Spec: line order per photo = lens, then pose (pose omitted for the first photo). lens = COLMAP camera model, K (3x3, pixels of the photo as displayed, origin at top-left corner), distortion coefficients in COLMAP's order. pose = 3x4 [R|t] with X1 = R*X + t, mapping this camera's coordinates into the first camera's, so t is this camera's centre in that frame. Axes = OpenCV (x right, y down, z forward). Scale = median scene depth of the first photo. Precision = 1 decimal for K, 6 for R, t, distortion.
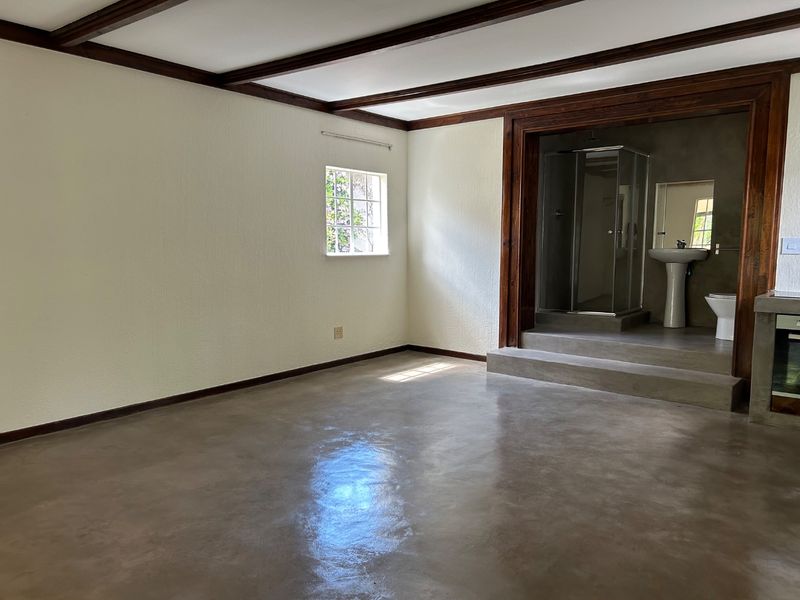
lens RADIAL K [[599.7, 0, 397.7], [0, 599.7, 306.0], [0, 0, 1]] dist [0.043968, -0.046332]
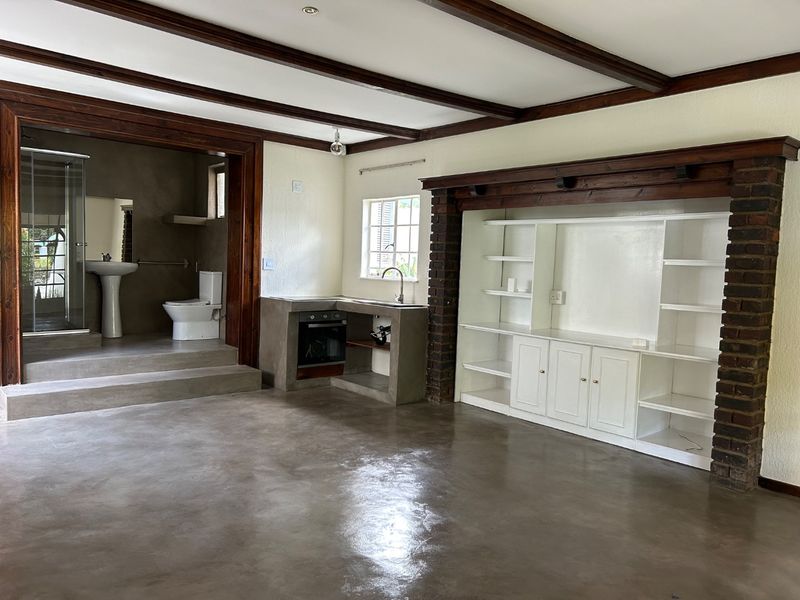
lens RADIAL K [[599.7, 0, 401.9], [0, 599.7, 306.4], [0, 0, 1]] dist [0.043968, -0.046332]
pose [[0.163041, -0.068932, 0.984208, -0.669485], [0.069999, 0.995851, 0.058152, -0.059855], [-0.984133, 0.059413, 0.167190, 0.465115]]
